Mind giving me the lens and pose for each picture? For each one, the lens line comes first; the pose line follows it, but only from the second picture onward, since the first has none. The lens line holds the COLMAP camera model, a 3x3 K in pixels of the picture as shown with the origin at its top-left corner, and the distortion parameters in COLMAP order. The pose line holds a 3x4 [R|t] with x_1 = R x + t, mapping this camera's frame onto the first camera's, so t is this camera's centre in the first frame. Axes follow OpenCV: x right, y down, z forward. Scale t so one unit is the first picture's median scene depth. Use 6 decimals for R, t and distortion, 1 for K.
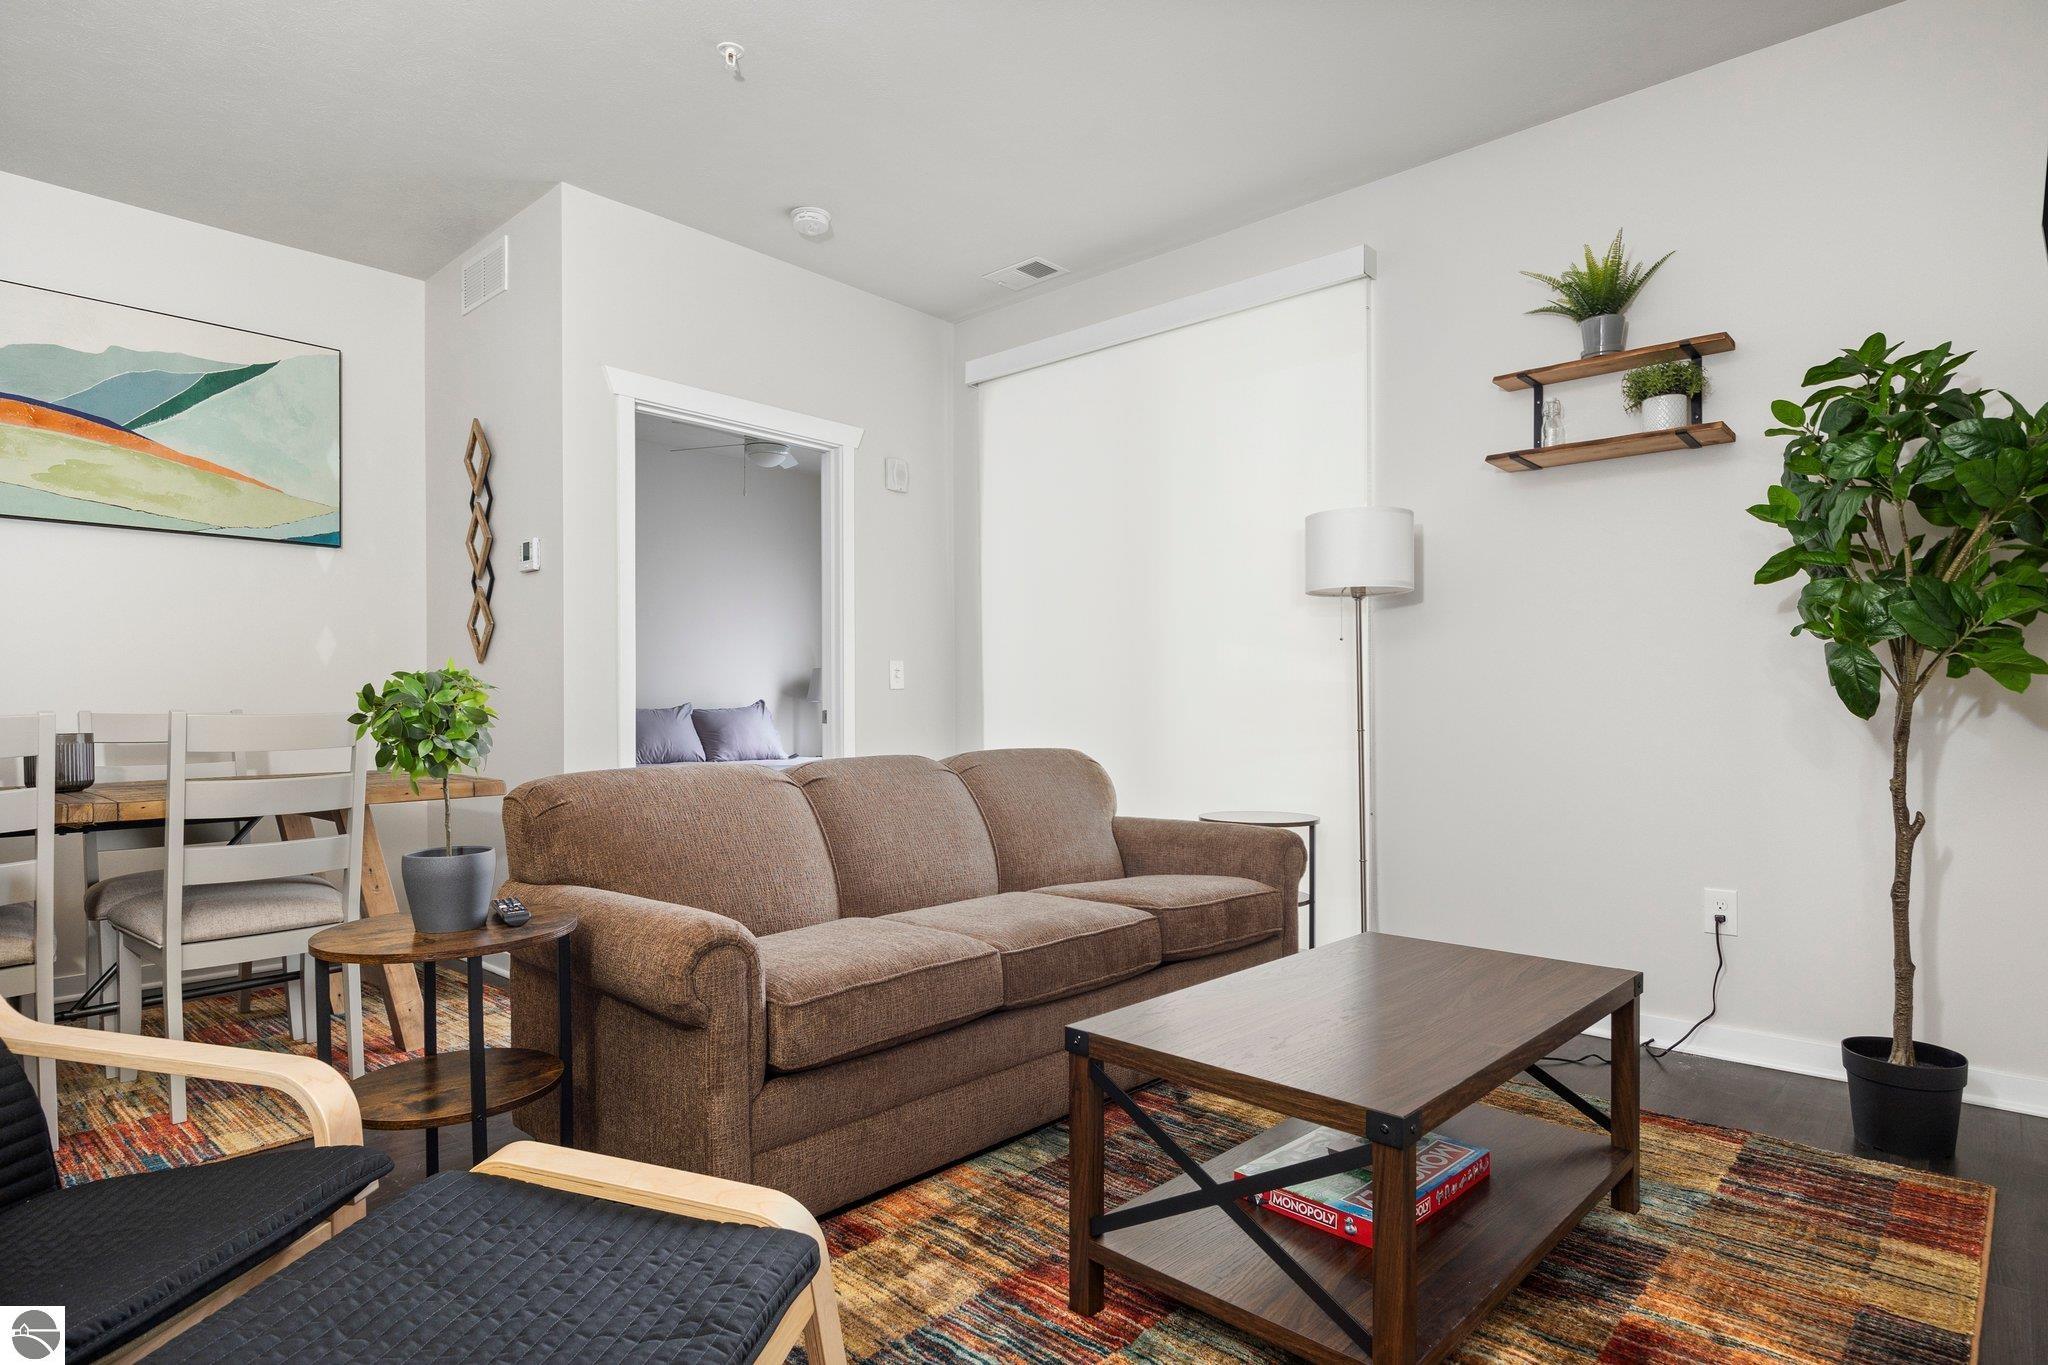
lens RADIAL K [[1127.3, 0, 1029.8], [0, 1127.3, 683.9], [0, 0, 1]] dist [-0.002810, -0.003334]
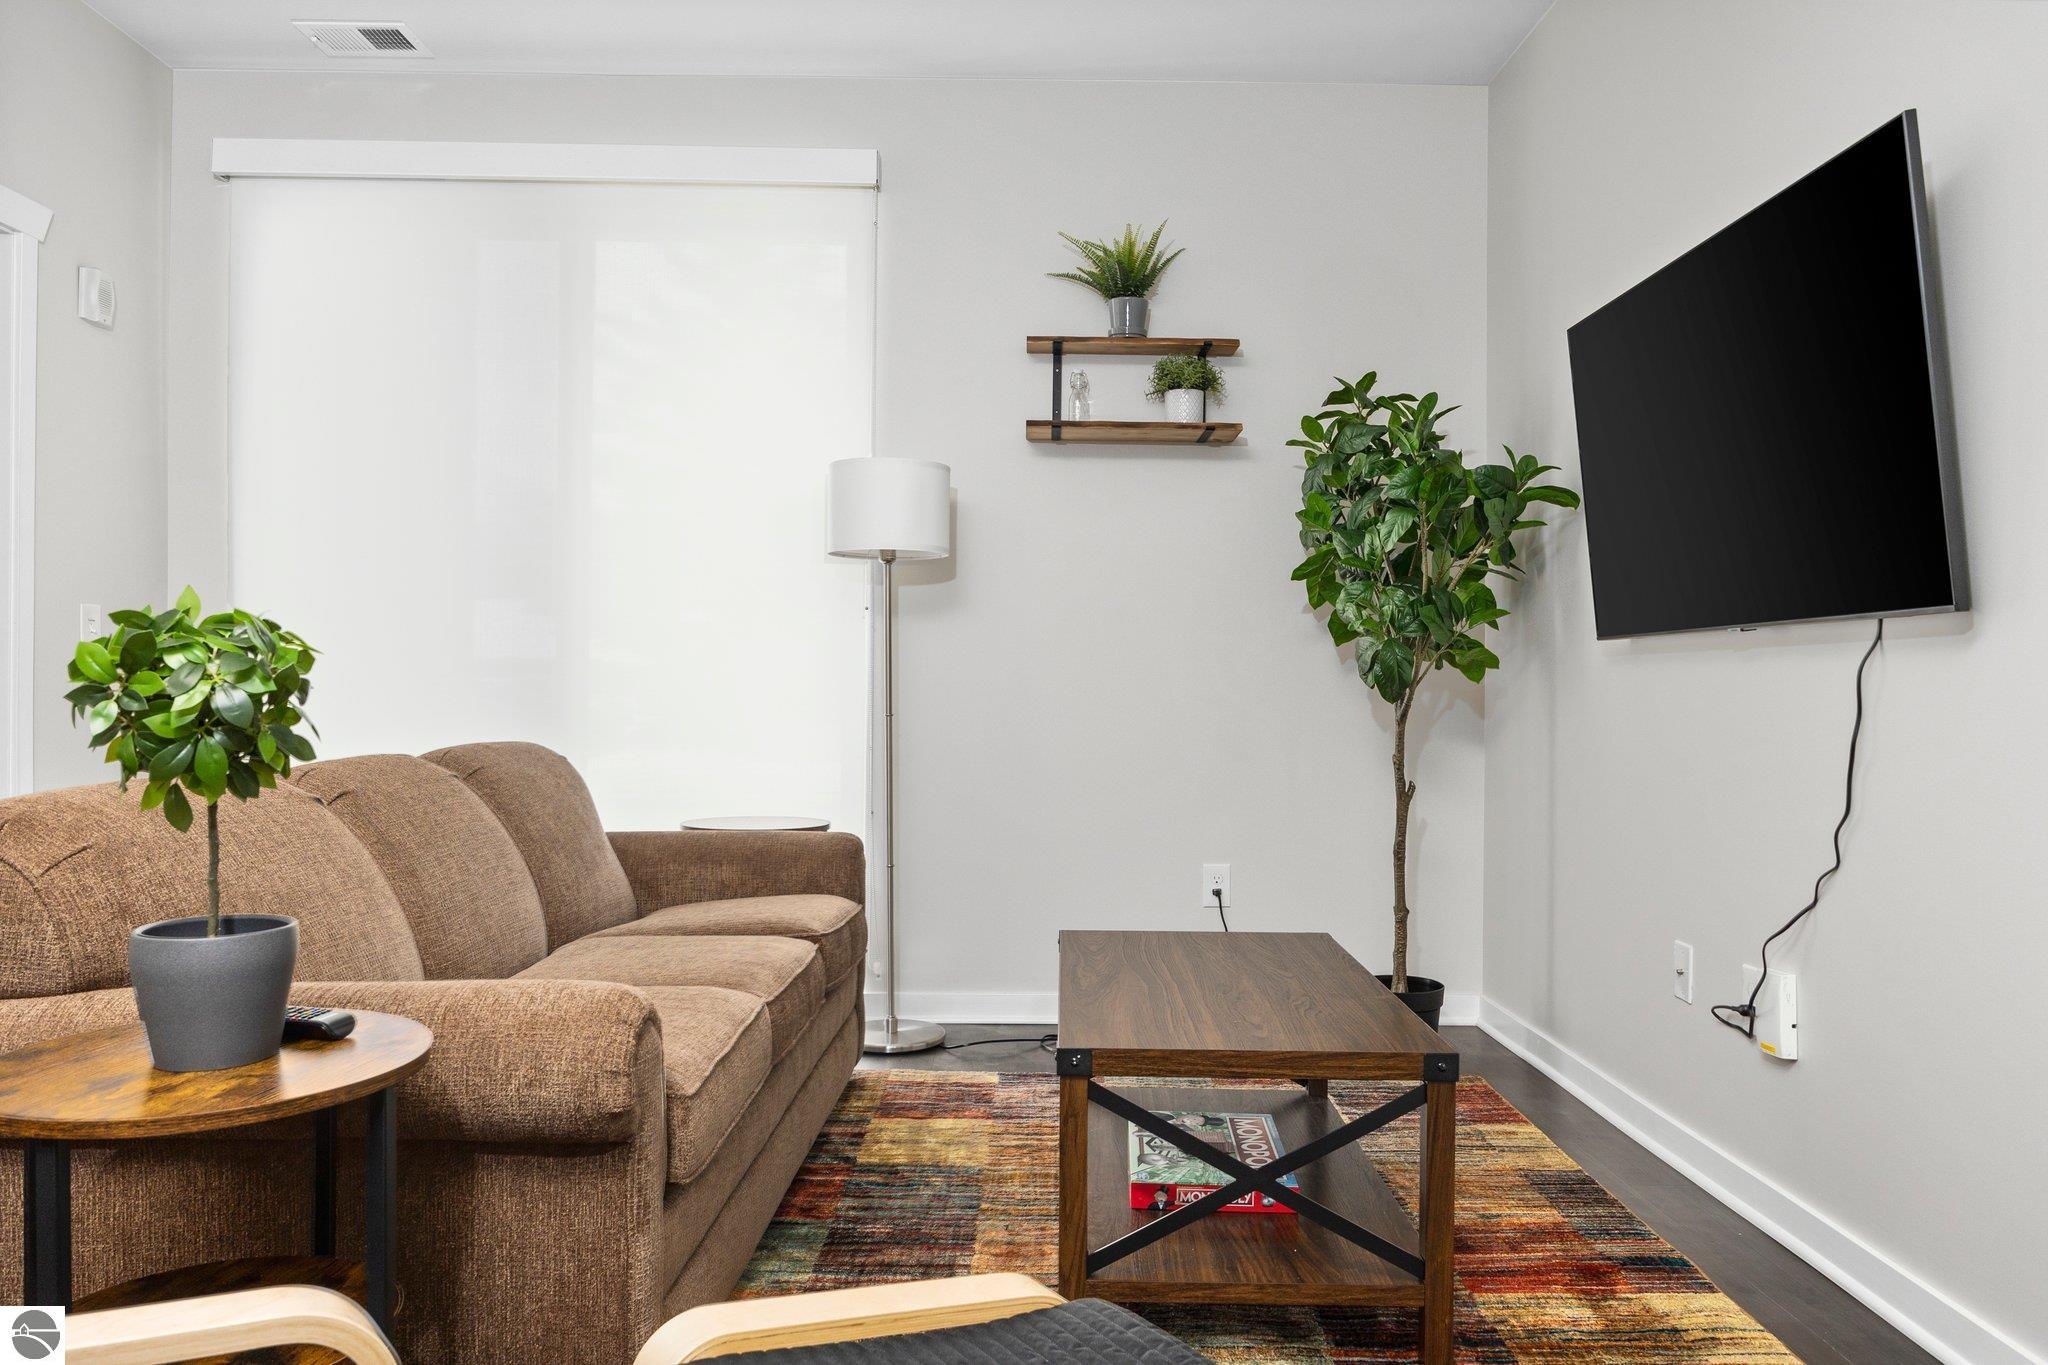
lens RADIAL K [[1464.8, 0, 1030.3], [0, 1464.8, 693.3], [0, 0, 1]] dist [0.007167, -0.003522]
pose [[0.730811, 0.008463, 0.682527, -0.415737], [-0.025129, 0.999579, 0.014512, 0.005396], [-0.682117, -0.027757, 0.730716, 0.101554]]
